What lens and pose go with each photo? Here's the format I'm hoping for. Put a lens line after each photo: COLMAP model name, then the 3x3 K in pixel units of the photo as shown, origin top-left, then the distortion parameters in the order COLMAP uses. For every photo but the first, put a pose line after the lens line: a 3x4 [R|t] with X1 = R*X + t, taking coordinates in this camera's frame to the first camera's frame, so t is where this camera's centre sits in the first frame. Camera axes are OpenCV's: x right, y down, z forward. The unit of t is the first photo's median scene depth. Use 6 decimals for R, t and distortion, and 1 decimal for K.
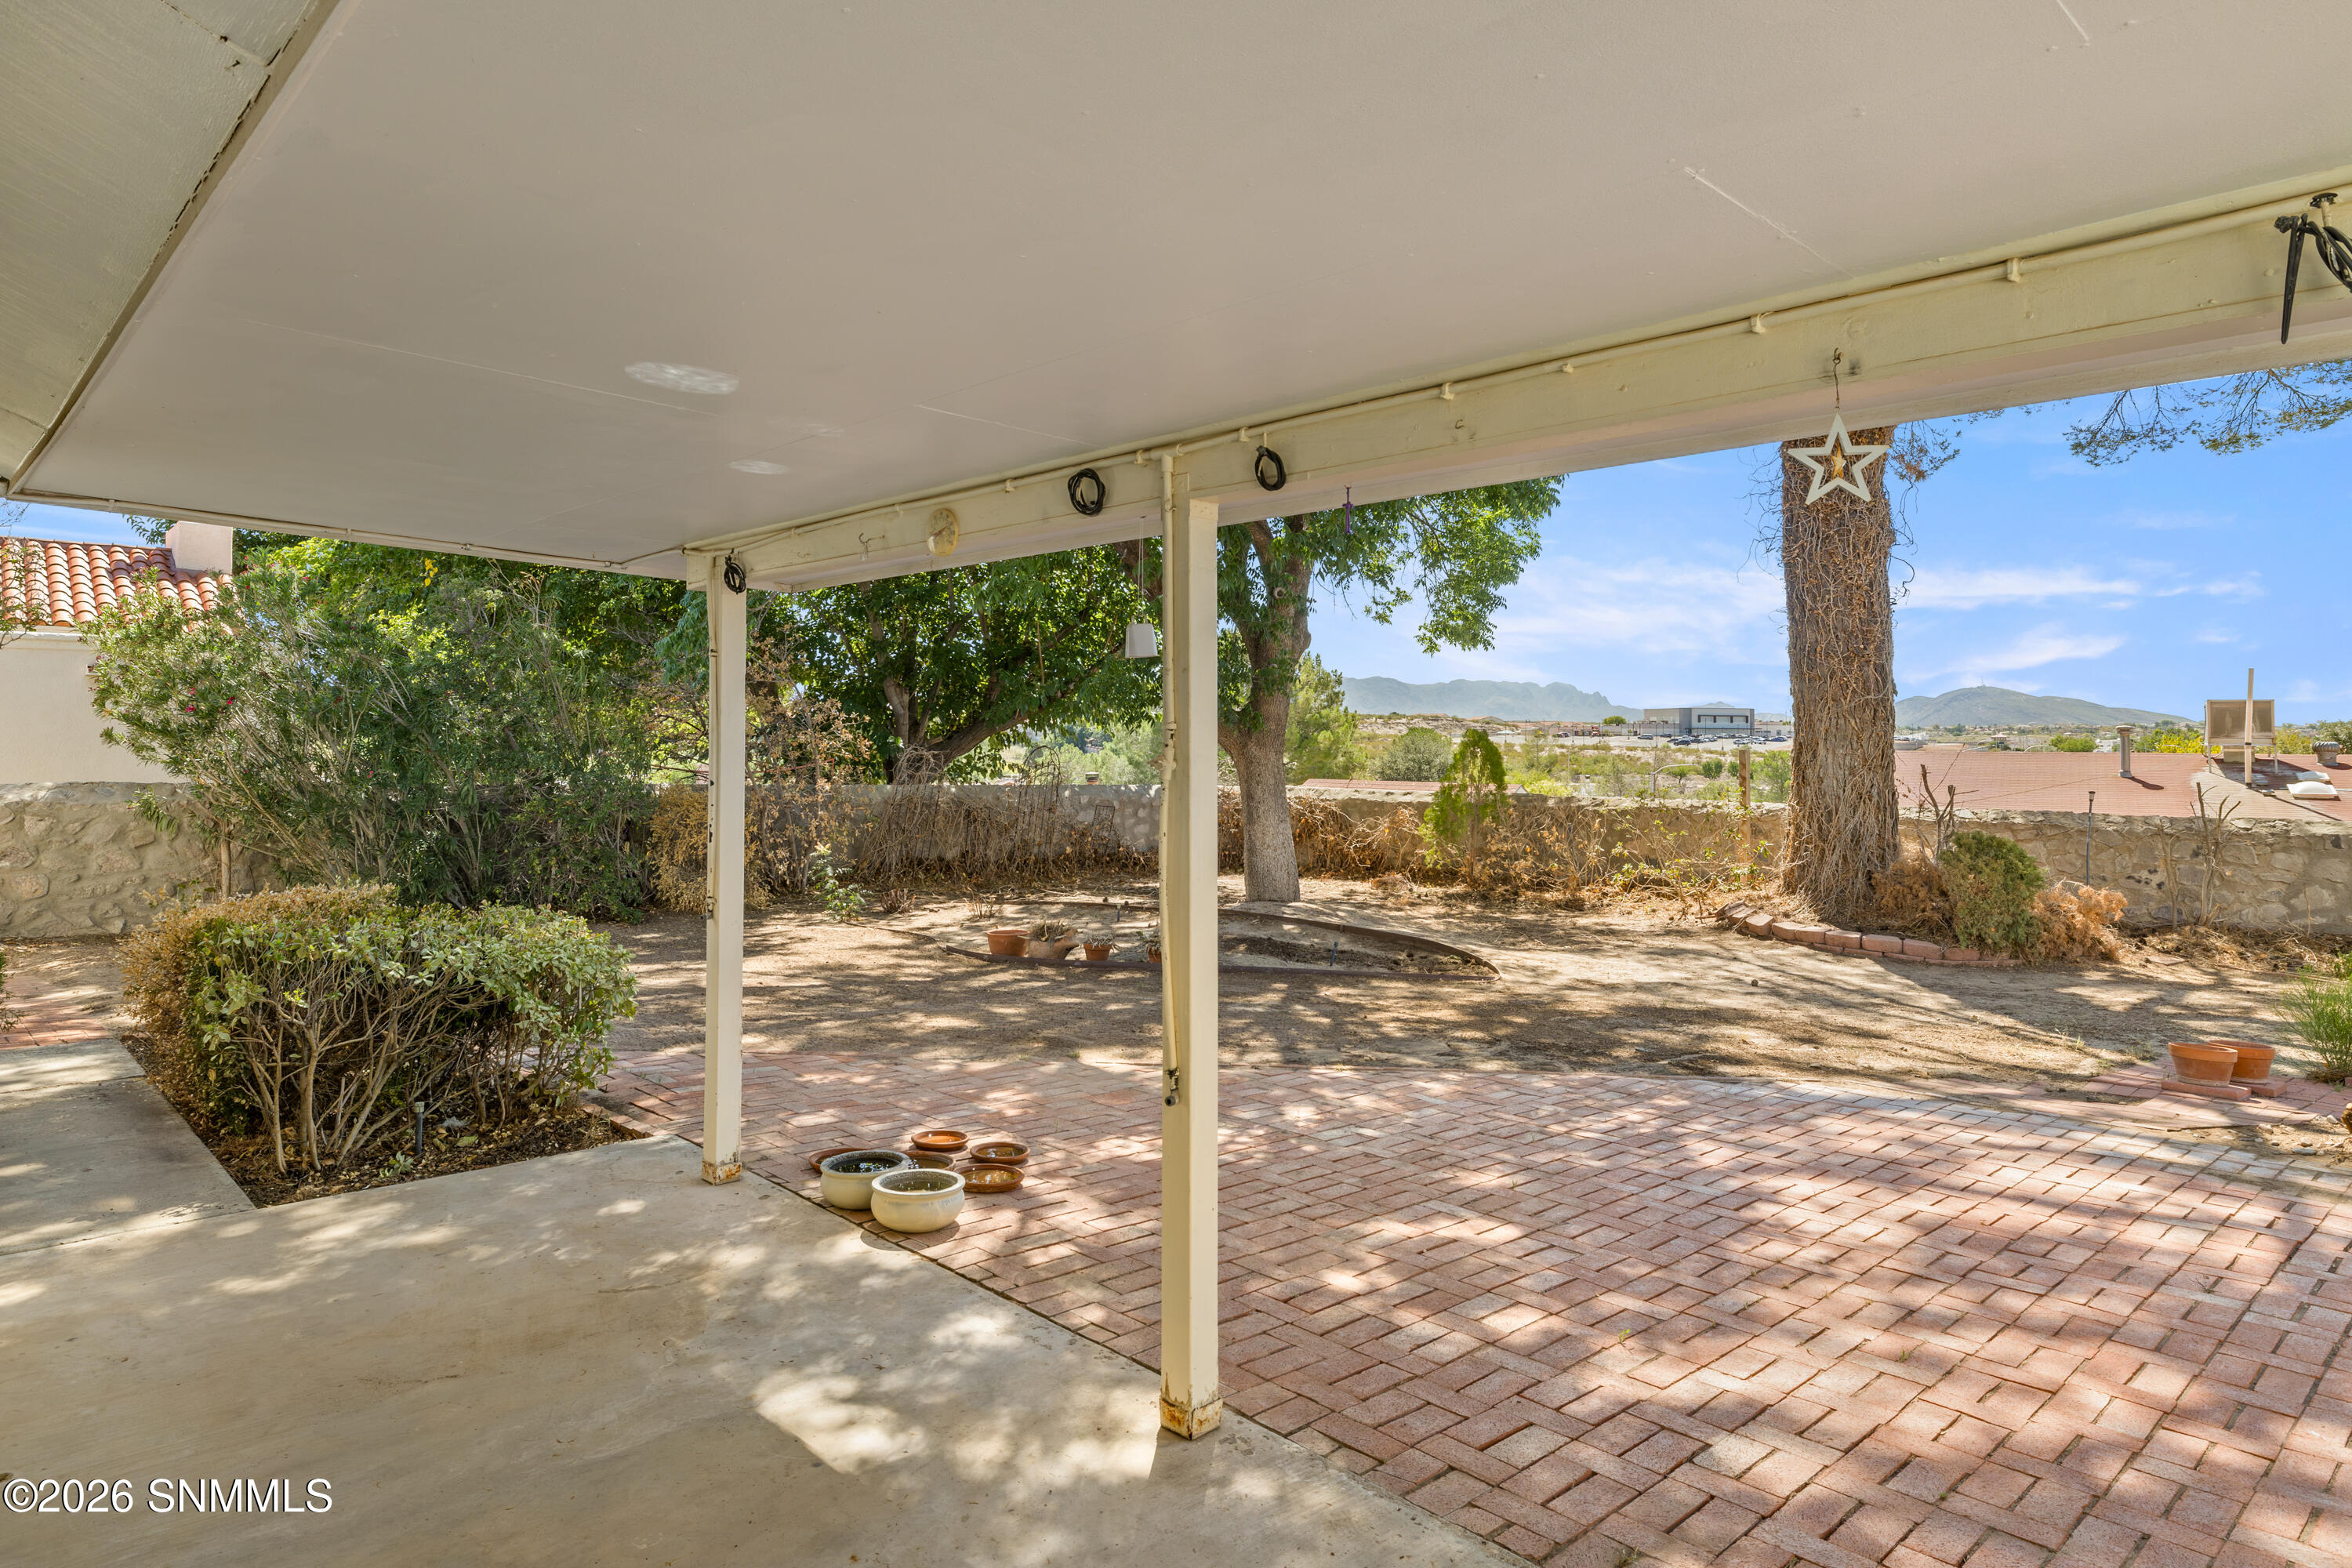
lens RADIAL K [[1391.9, 0, 1172.9], [0, 1391.9, 693.9], [0, 0, 1]] dist [0.005445, 0.001115]
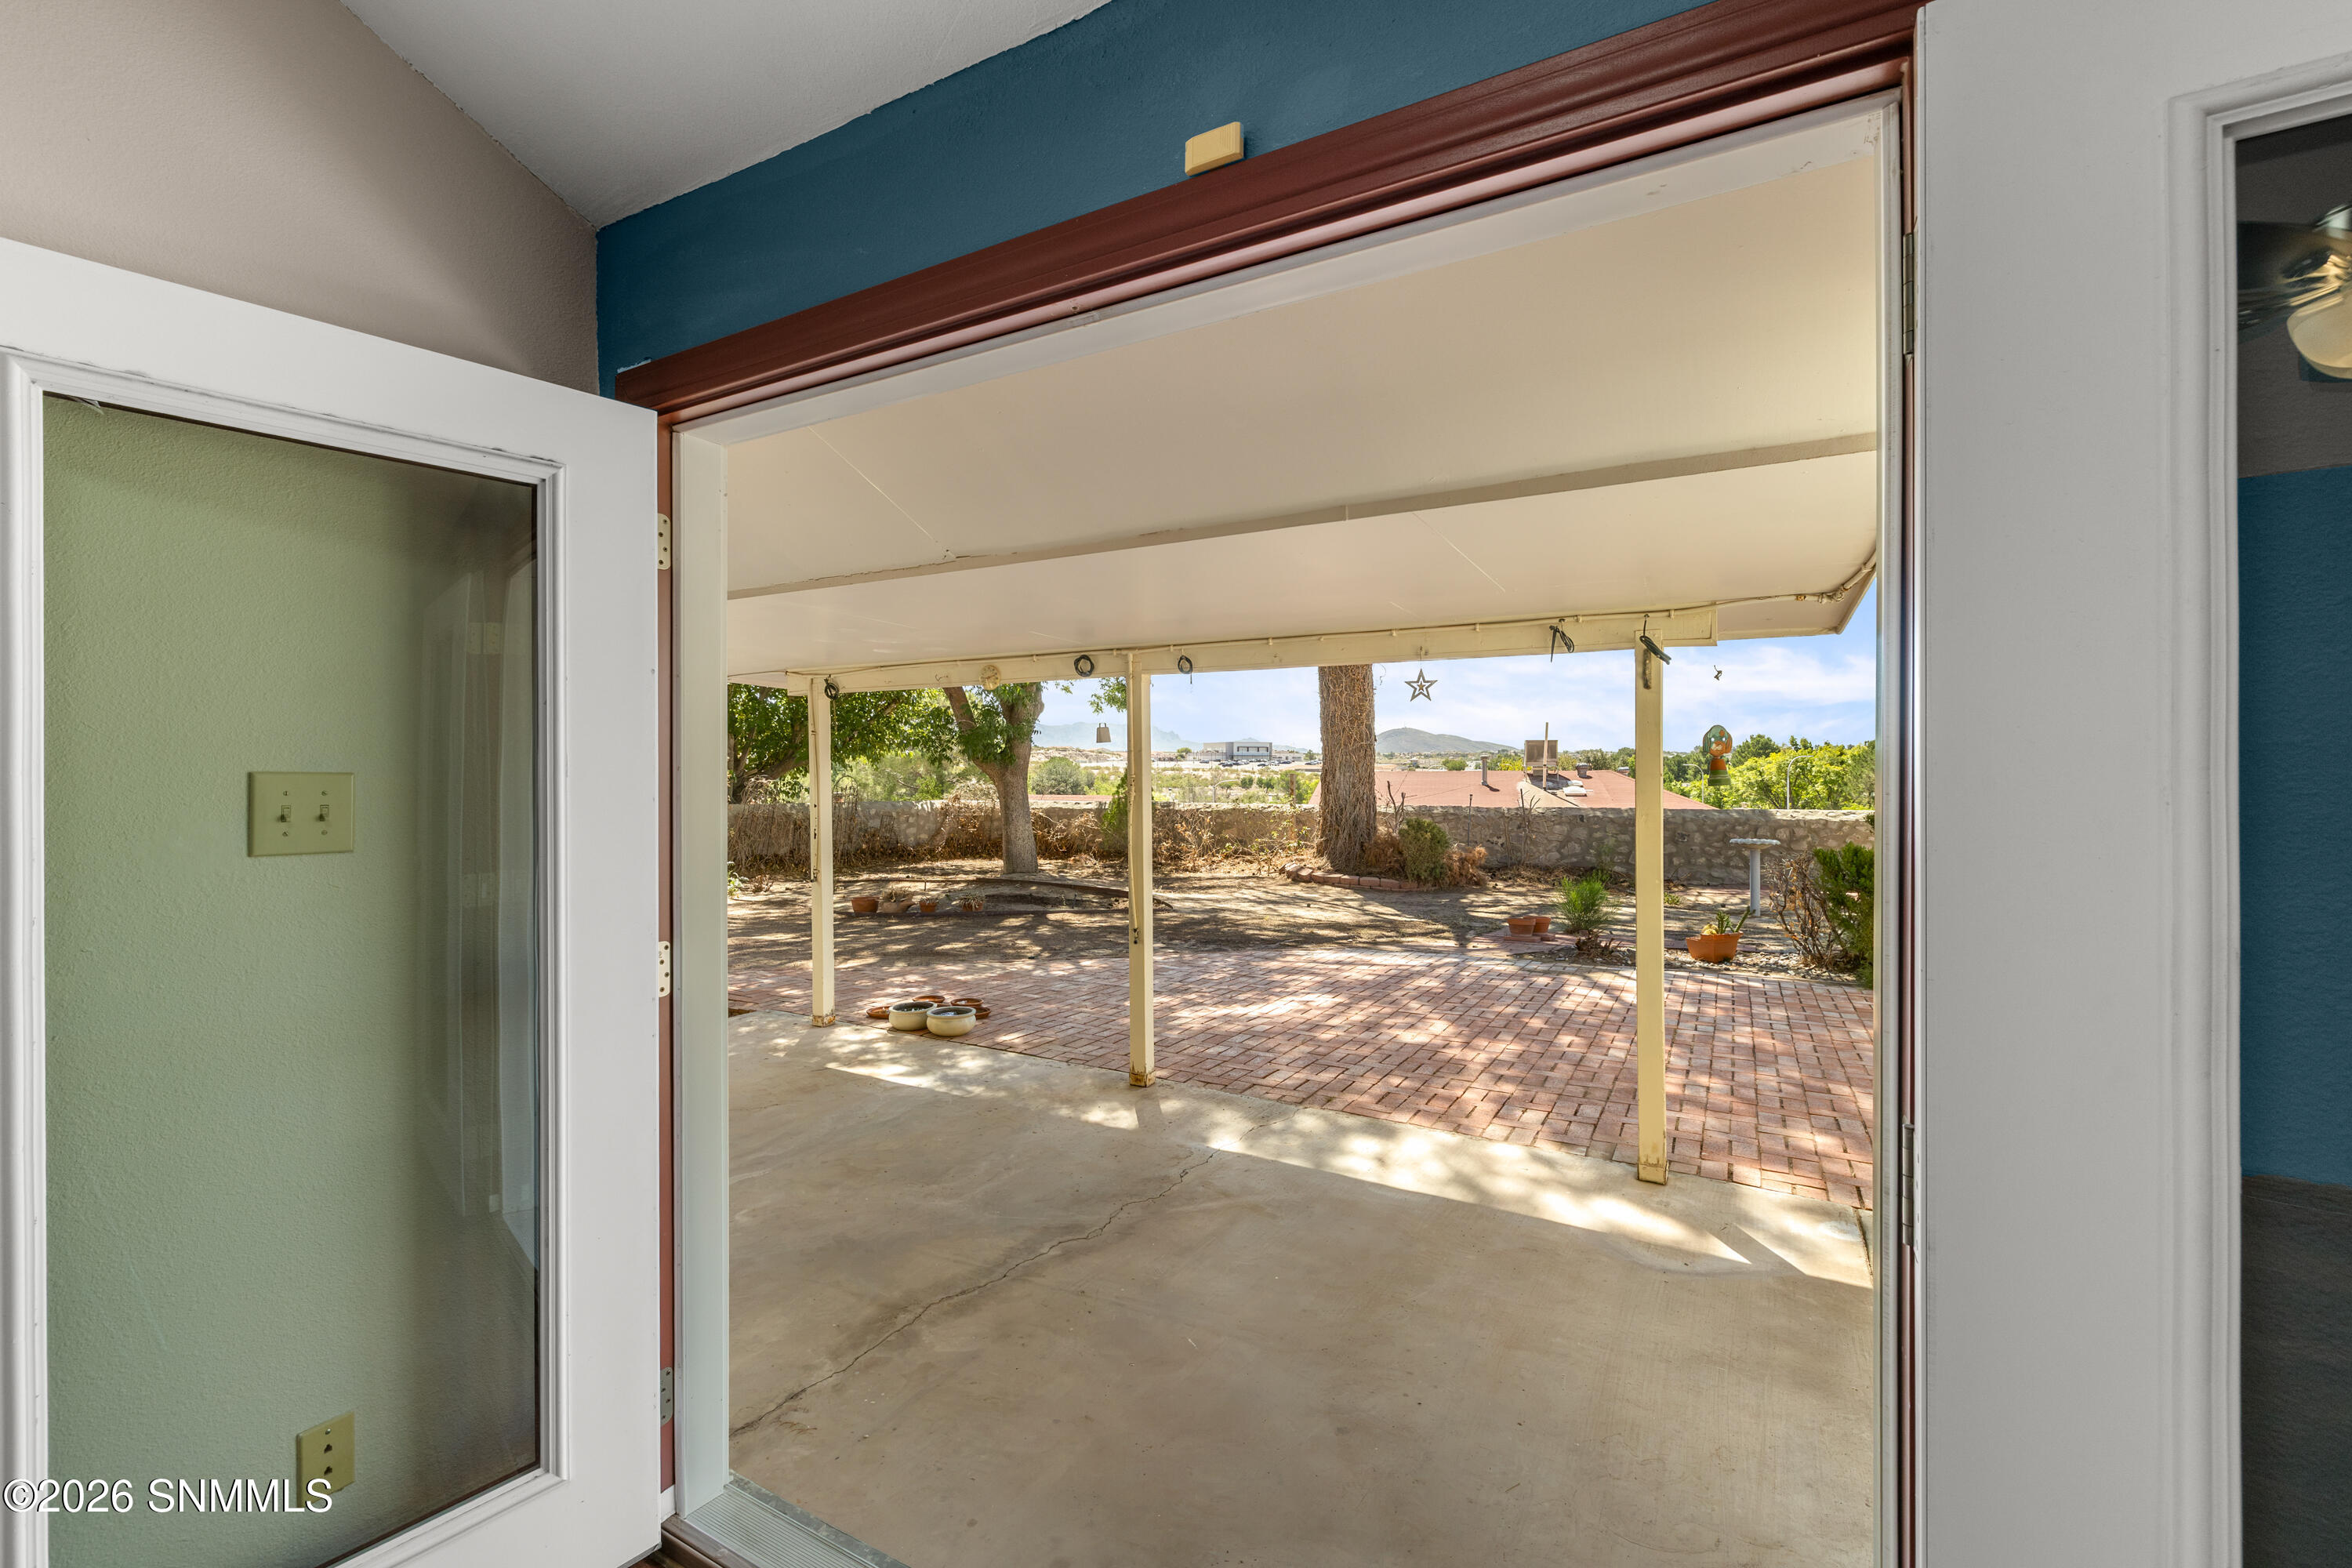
lens RADIAL K [[991.0, 0, 1176.0], [0, 991.0, 784.0], [0, 0, 1]] dist [-0.000304, 0.000094]
pose [[0.955563, -0.014149, 0.294447, -0.088674], [-0.001231, 0.998647, 0.051985, -0.010327], [-0.294784, -0.050037, 0.954253, -0.117283]]
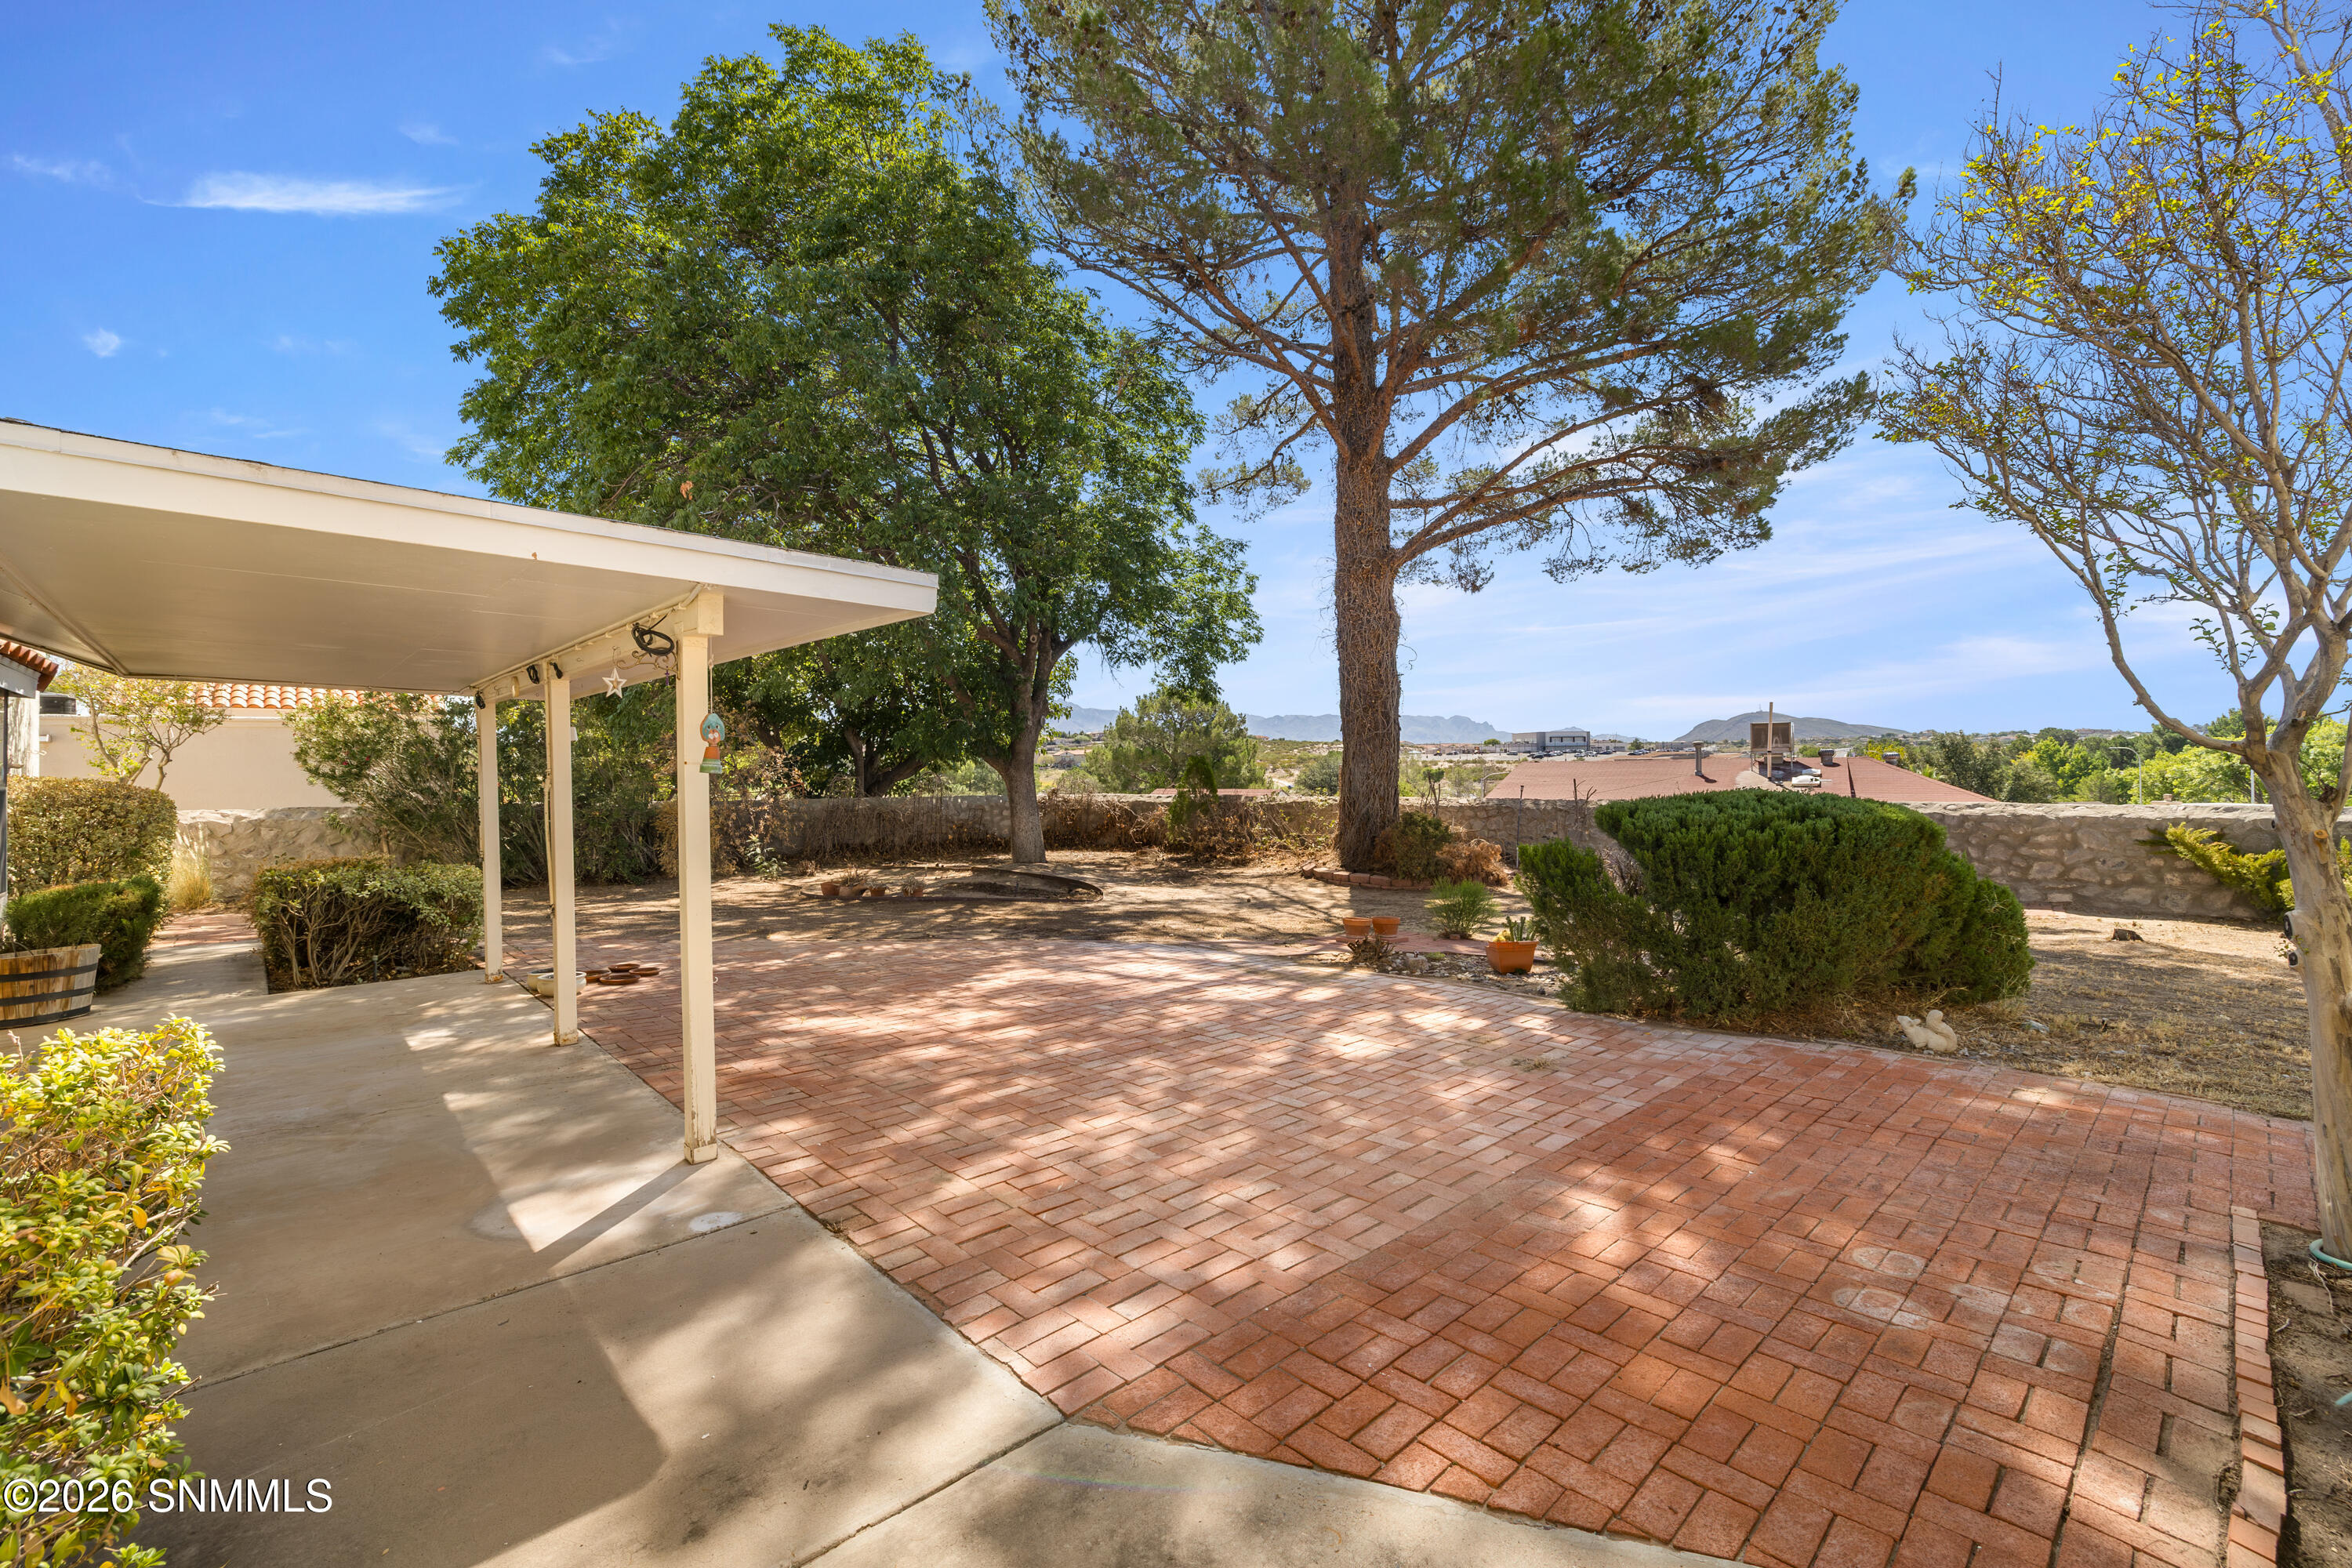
lens RADIAL K [[996.2, 0, 1174.7], [0, 996.2, 764.4], [0, 0, 1]] dist [0.000094, 0.000306]
pose [[0.999717, -0.023302, -0.004704, 0.243517], [0.023448, 0.999146, 0.034010, -0.004599], [0.003907, -0.034110, 0.999410, -0.170841]]
